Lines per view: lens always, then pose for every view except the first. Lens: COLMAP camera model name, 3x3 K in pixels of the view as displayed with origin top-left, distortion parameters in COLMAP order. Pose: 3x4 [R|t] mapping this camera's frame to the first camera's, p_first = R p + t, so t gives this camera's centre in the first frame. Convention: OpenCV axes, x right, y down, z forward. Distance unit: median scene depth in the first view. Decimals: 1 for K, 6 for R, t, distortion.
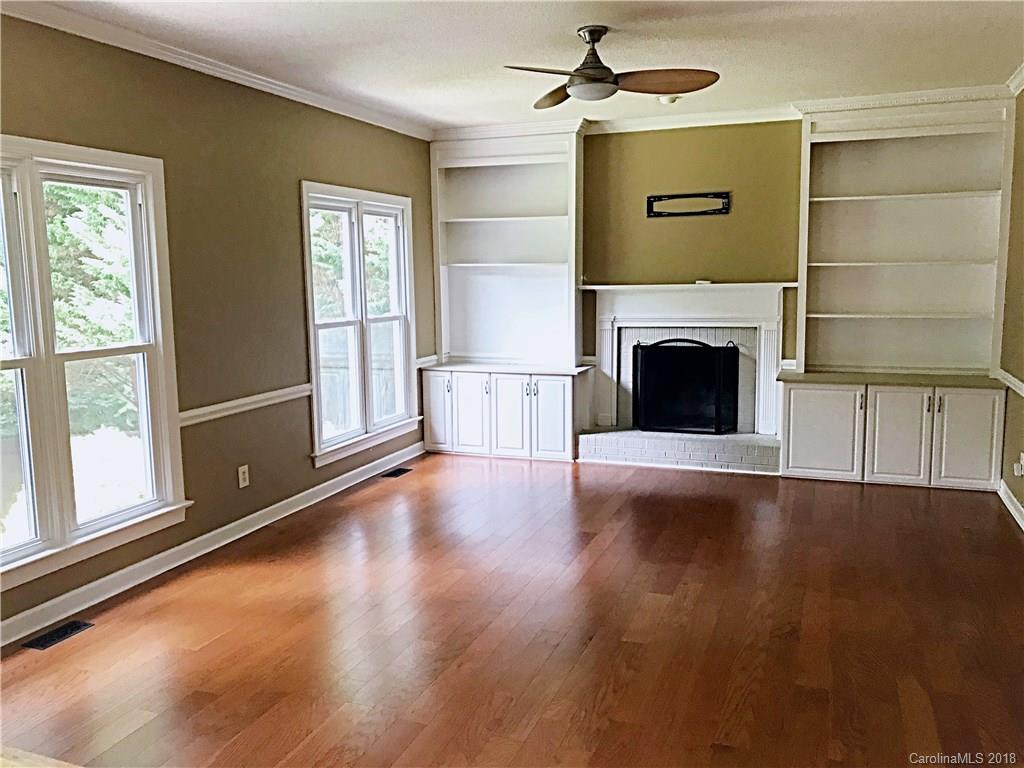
lens RADIAL K [[847.0, 0, 510.5], [0, 847.0, 377.3], [0, 0, 1]] dist [0.031843, -0.031839]
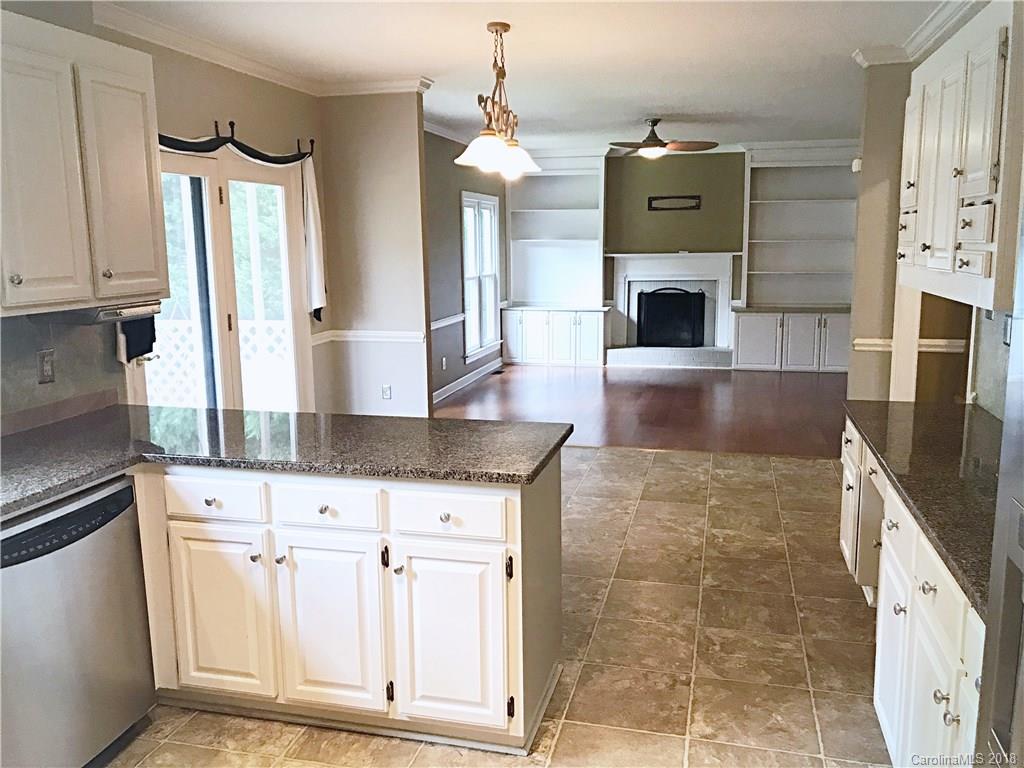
lens RADIAL K [[847.0, 0, 508.0], [0, 847.0, 381.6], [0, 0, 1]] dist [0.031843, -0.031839]
pose [[0.993740, -0.016458, 0.110498, -0.280069], [0.012250, 0.999178, 0.038651, 0.065268], [-0.111043, -0.037056, 0.993125, -0.554392]]
